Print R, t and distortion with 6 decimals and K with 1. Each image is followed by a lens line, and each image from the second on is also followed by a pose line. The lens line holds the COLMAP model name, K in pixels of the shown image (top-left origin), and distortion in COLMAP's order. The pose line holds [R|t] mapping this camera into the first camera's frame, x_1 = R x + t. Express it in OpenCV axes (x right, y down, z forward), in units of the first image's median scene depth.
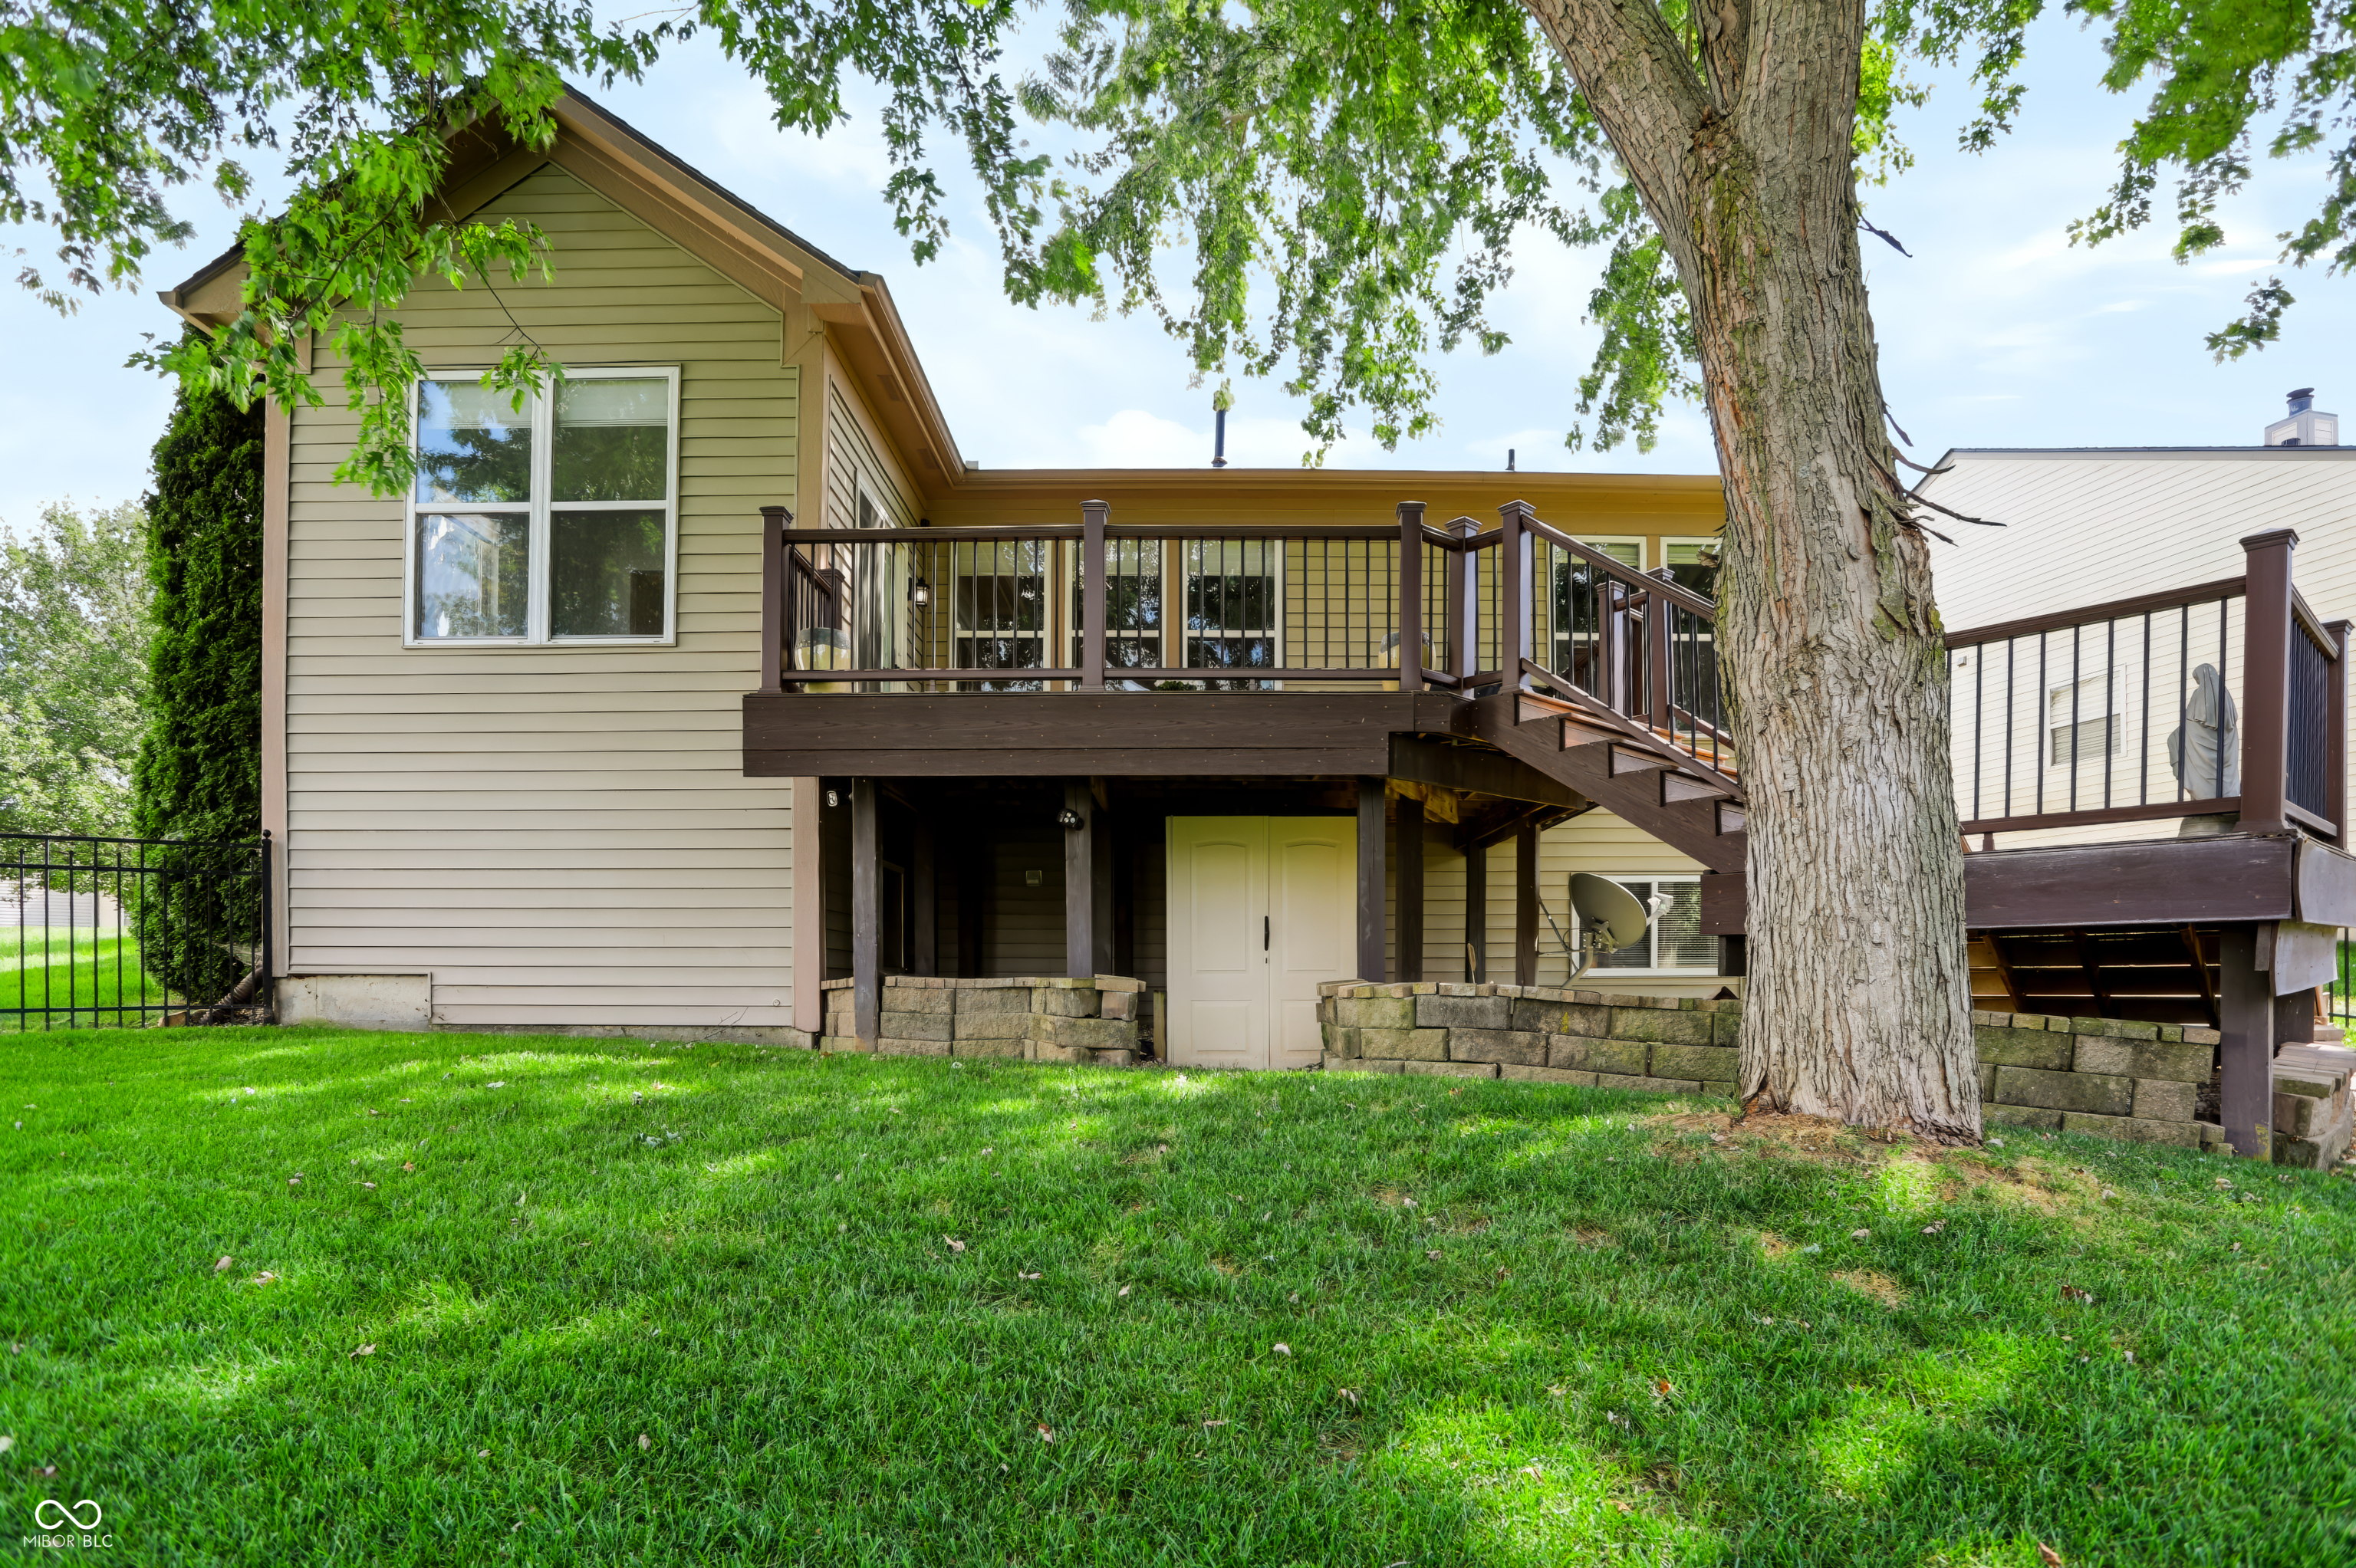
lens RADIAL K [[1166.8, 0, 1161.6], [0, 1166.8, 932.6], [0, 0, 1]] dist [-0.038526, 0.003888]
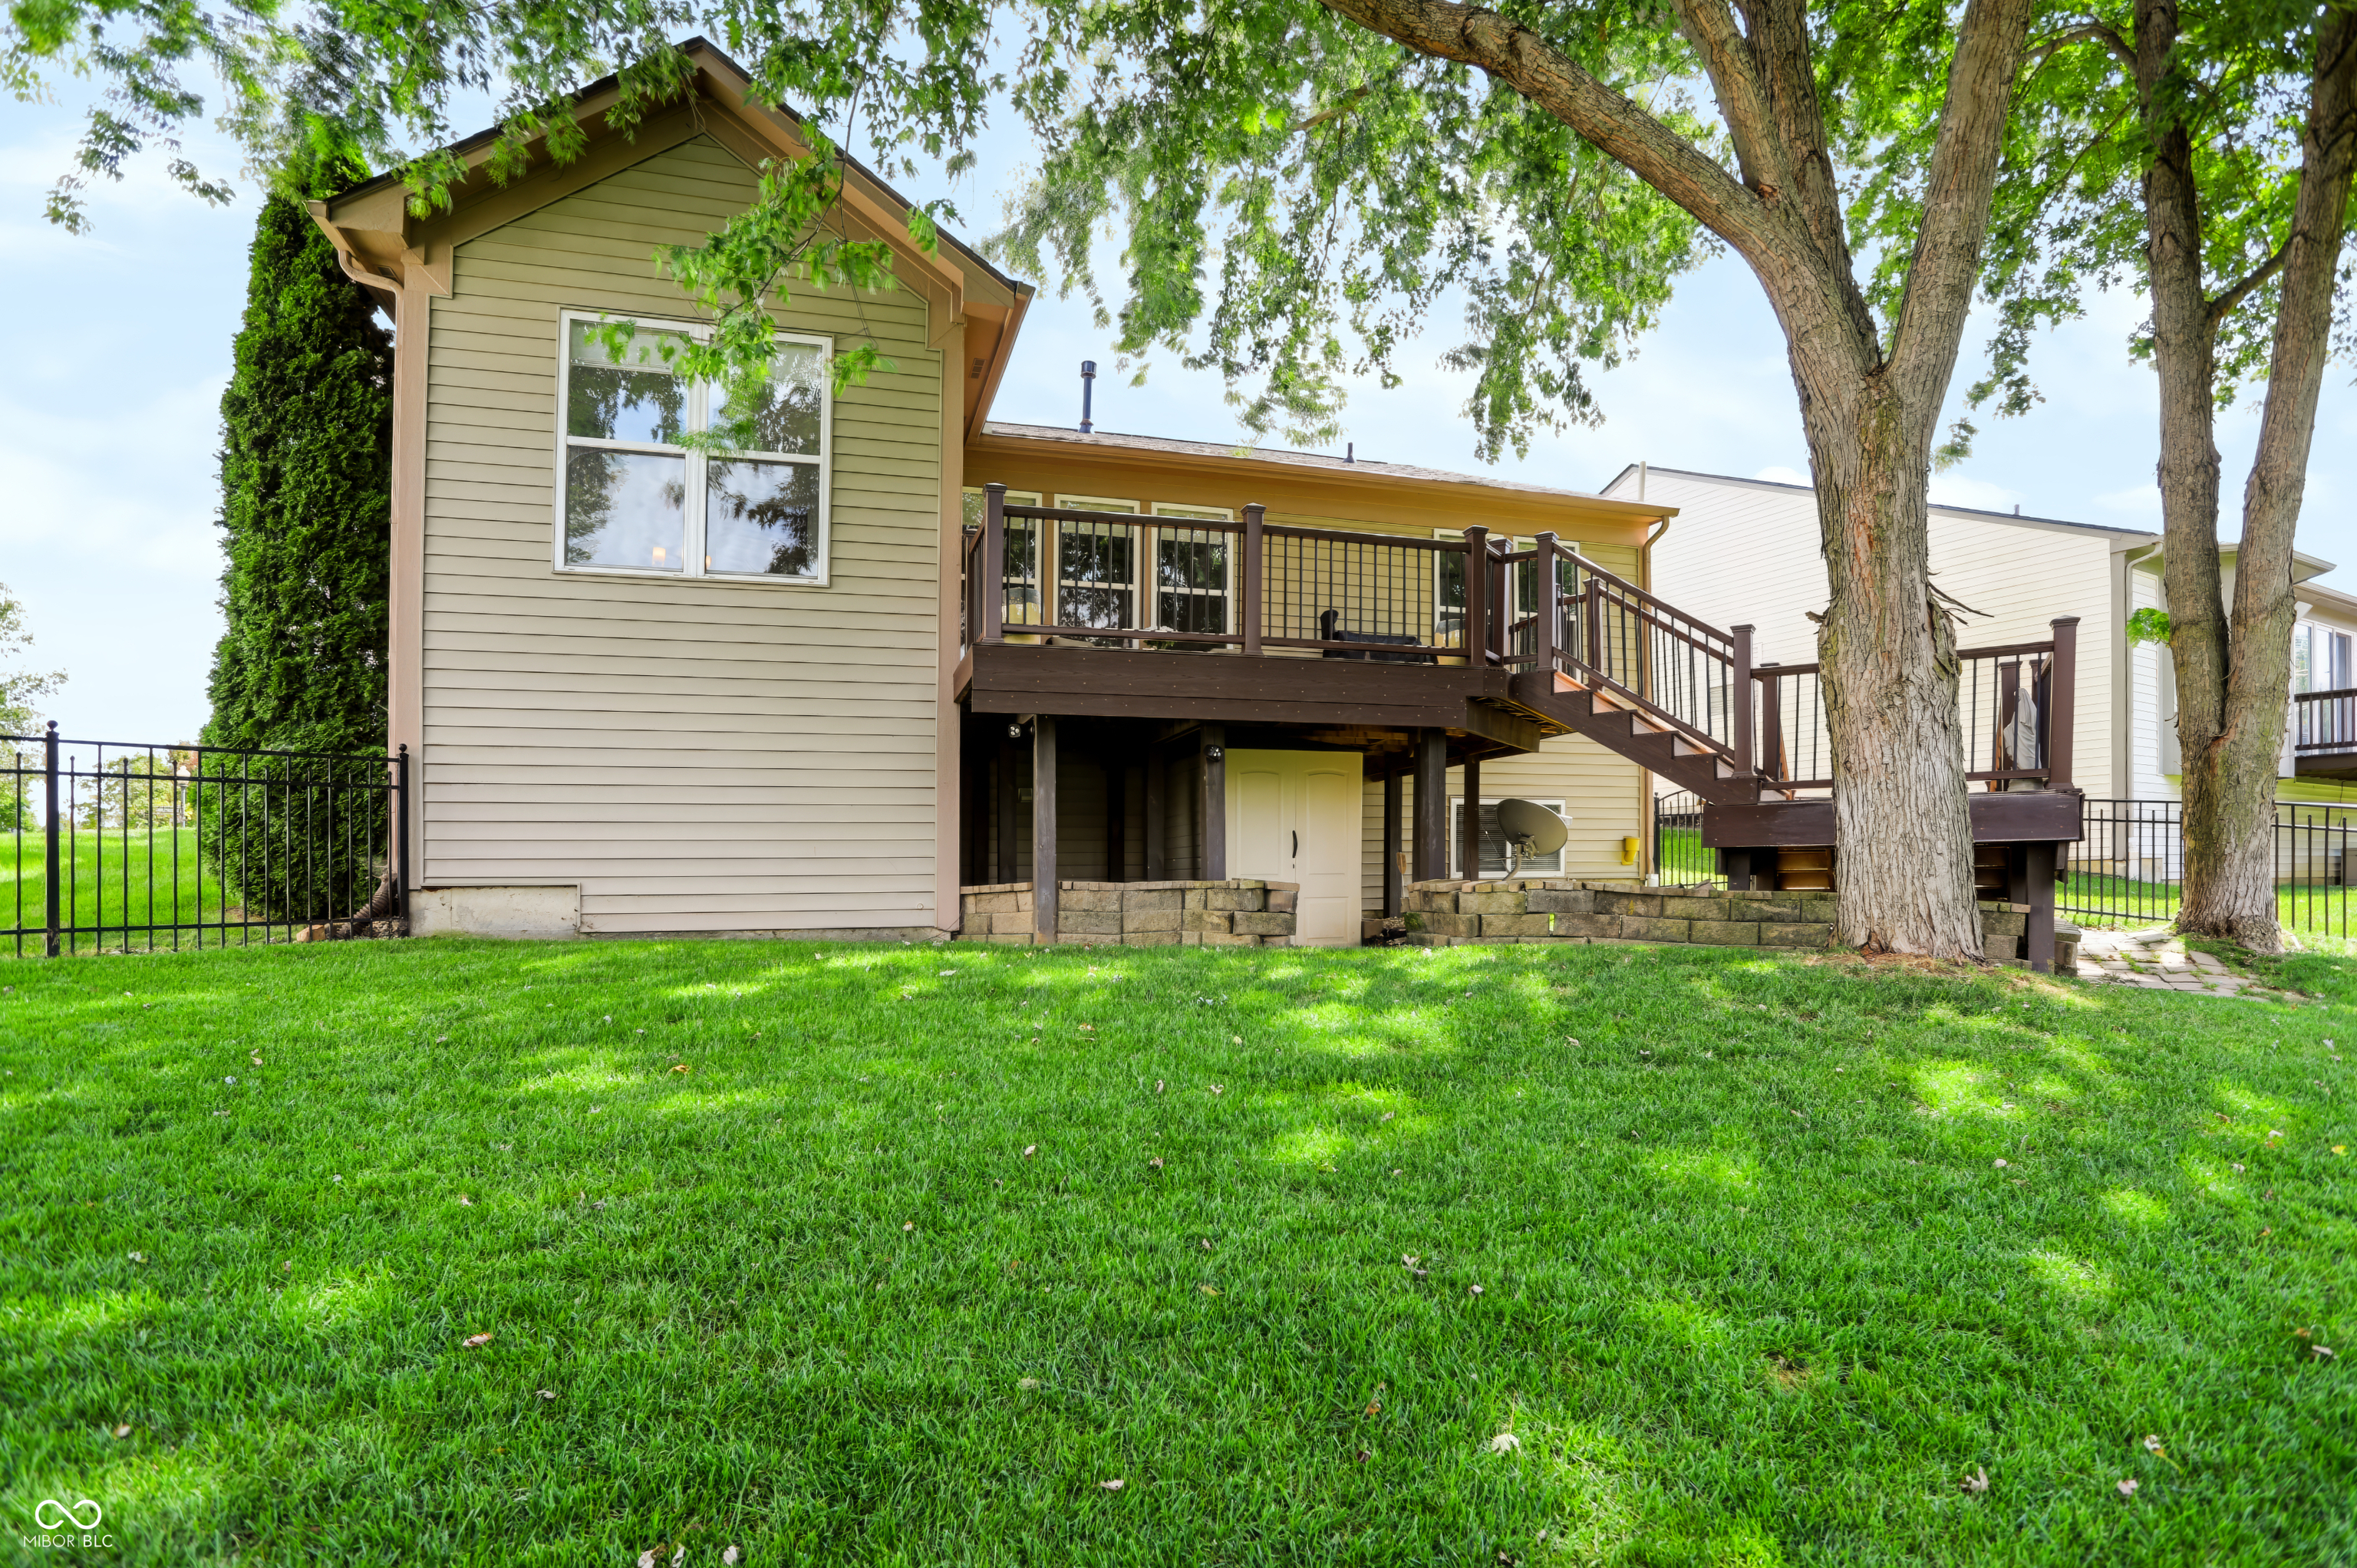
lens RADIAL K [[1167.3, 0, 1072.5], [0, 1167.3, 833.8], [0, 0, 1]] dist [-0.038526, 0.003888]
pose [[0.963781, 0.000741, 0.266692, -0.482838], [0.000481, 0.999990, -0.004517, -0.005662], [-0.266693, 0.004481, 0.963771, -0.139704]]
